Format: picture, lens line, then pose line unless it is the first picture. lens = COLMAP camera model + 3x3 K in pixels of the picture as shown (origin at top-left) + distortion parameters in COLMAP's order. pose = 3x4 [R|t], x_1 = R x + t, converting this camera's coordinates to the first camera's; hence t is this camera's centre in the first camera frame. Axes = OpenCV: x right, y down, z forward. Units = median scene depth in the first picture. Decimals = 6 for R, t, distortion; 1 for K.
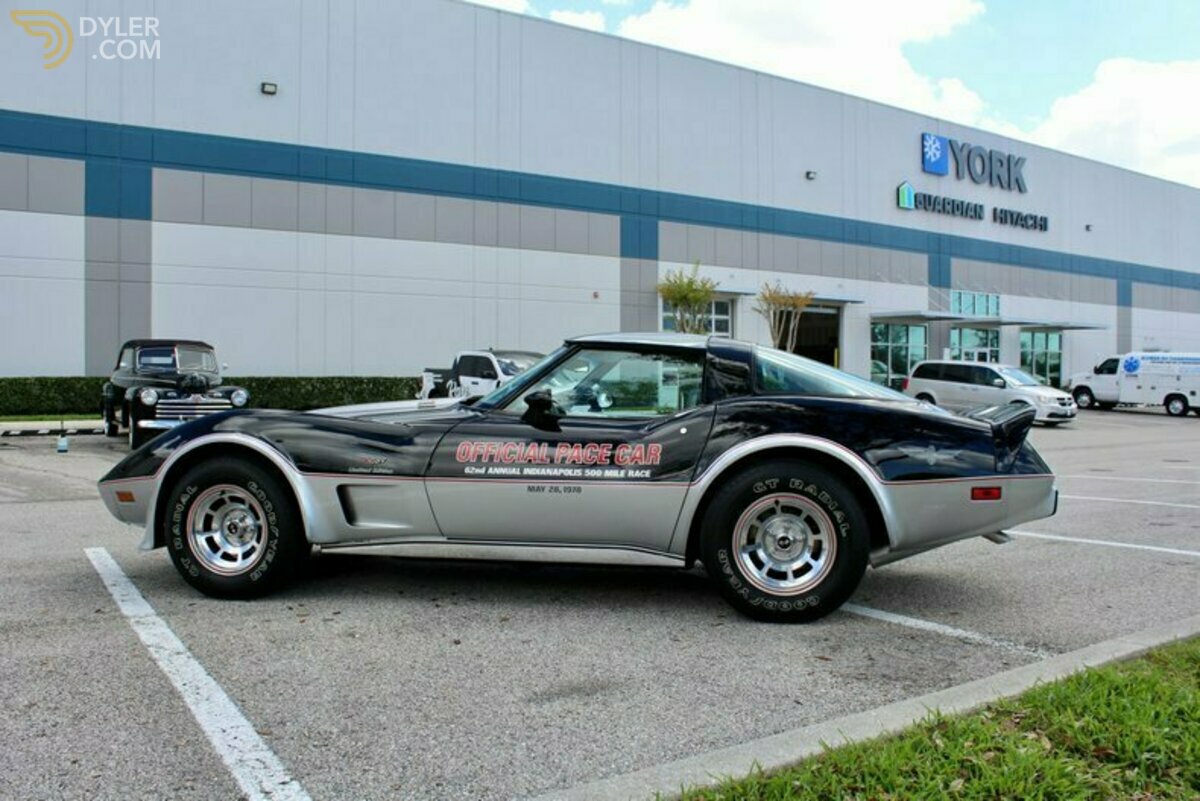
lens RADIAL K [[993.5, 0, 600.0], [0, 993.5, 400.5], [0, 0, 1]] dist [-0.172475, 0.157071]
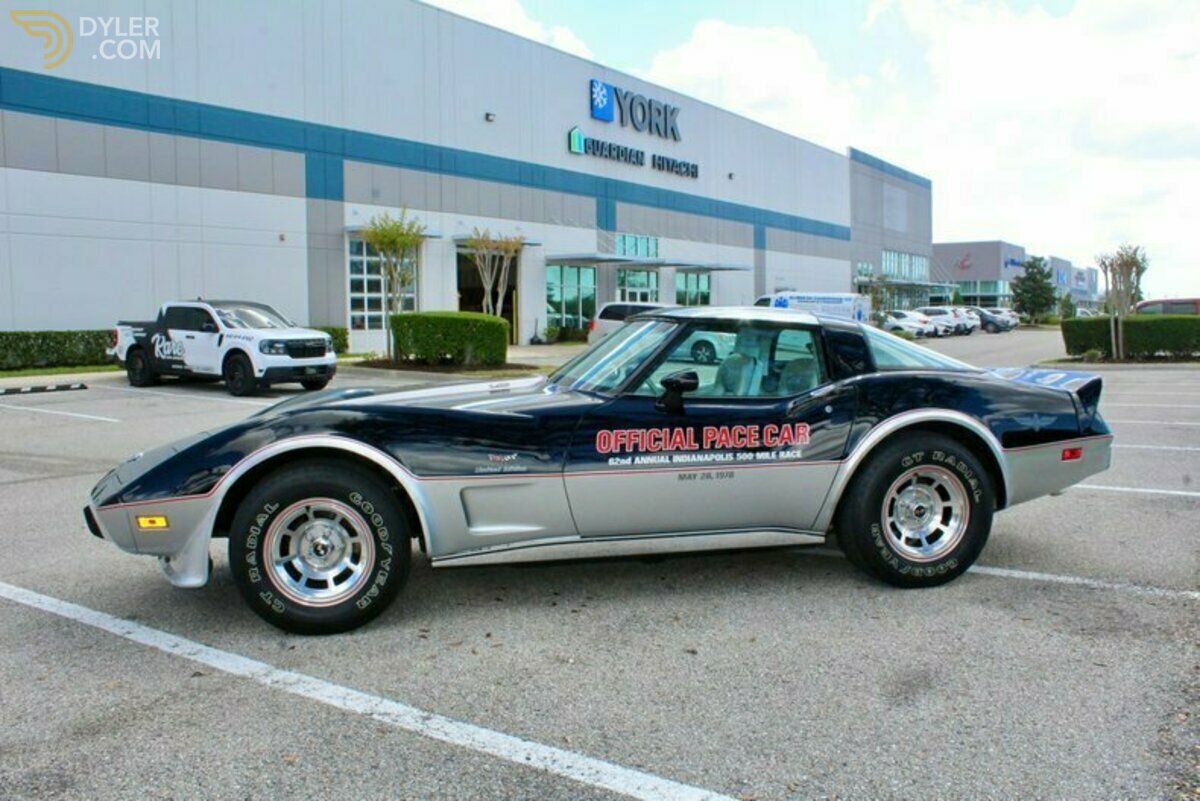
lens RADIAL K [[993.5, 0, 600.0], [0, 993.5, 400.5], [0, 0, 1]] dist [-0.172475, 0.157071]
pose [[0.931230, -0.042939, 0.361892, -0.055153], [0.020598, 0.997648, 0.065371, -0.005396], [-0.363848, -0.053421, 0.929925, 0.017841]]
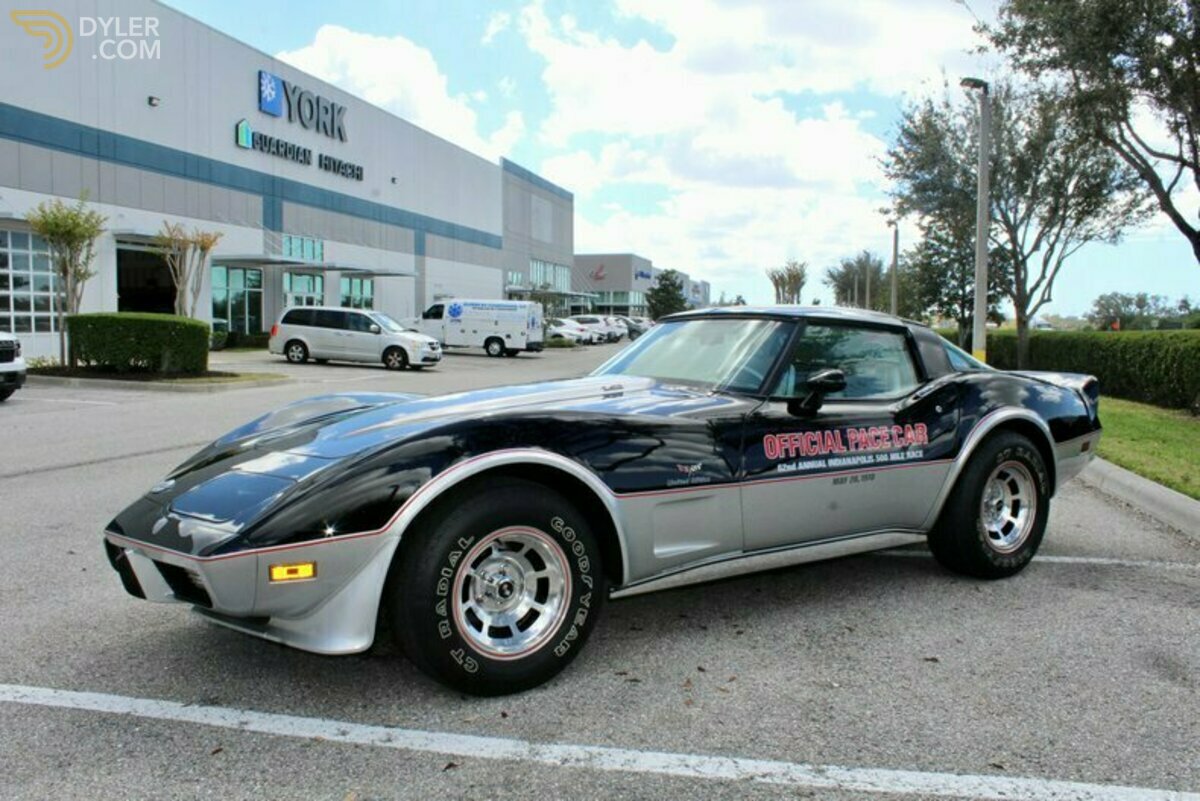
lens RADIAL K [[993.5, 0, 600.0], [0, 993.5, 400.5], [0, 0, 1]] dist [-0.172475, 0.157071]
pose [[0.736323, -0.049554, 0.674813, -0.095515], [0.009114, 0.997951, 0.063337, -0.005043], [-0.676569, -0.040486, 0.735266, 0.055998]]
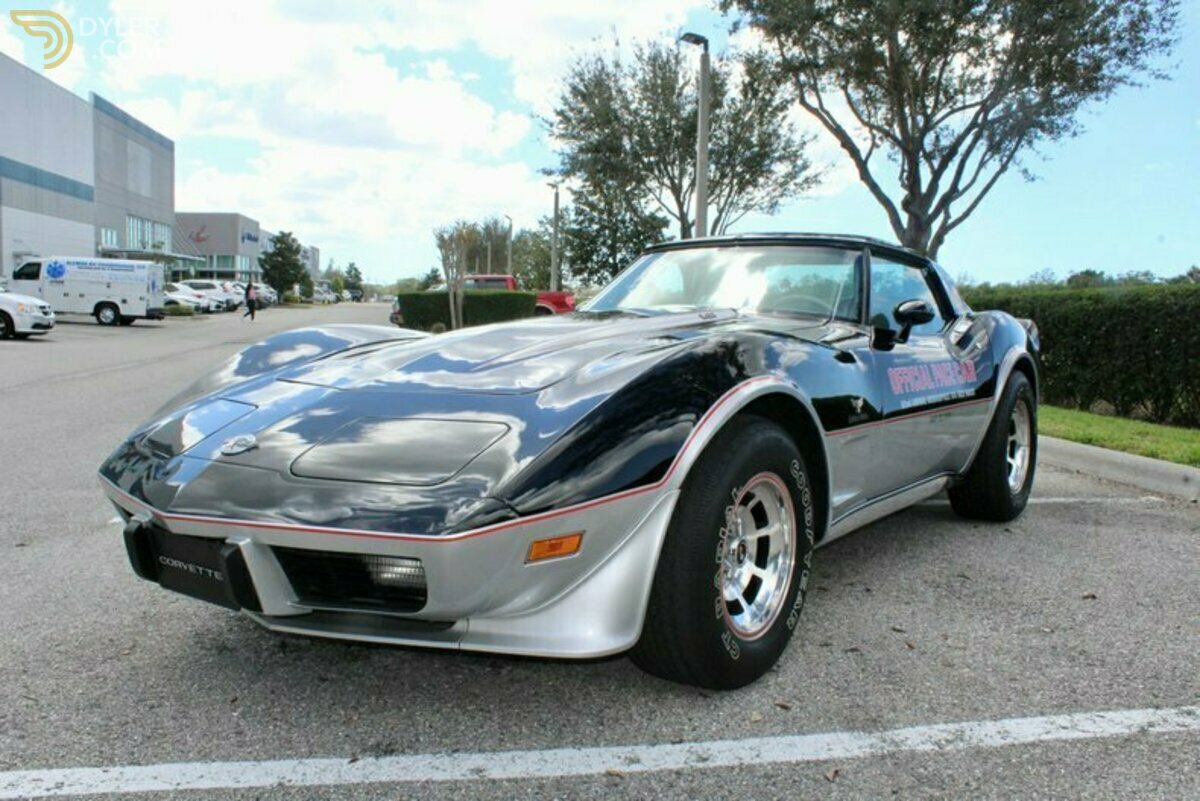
lens RADIAL K [[1062.3, 0, 601.0], [0, 1062.3, 403.7], [0, 0, 1]] dist [-0.166866, 0.165767]
pose [[0.438376, -0.079391, 0.895279, -0.112998], [-0.003895, 0.995914, 0.090222, -0.000377], [-0.898783, -0.043038, 0.436275, 0.099544]]
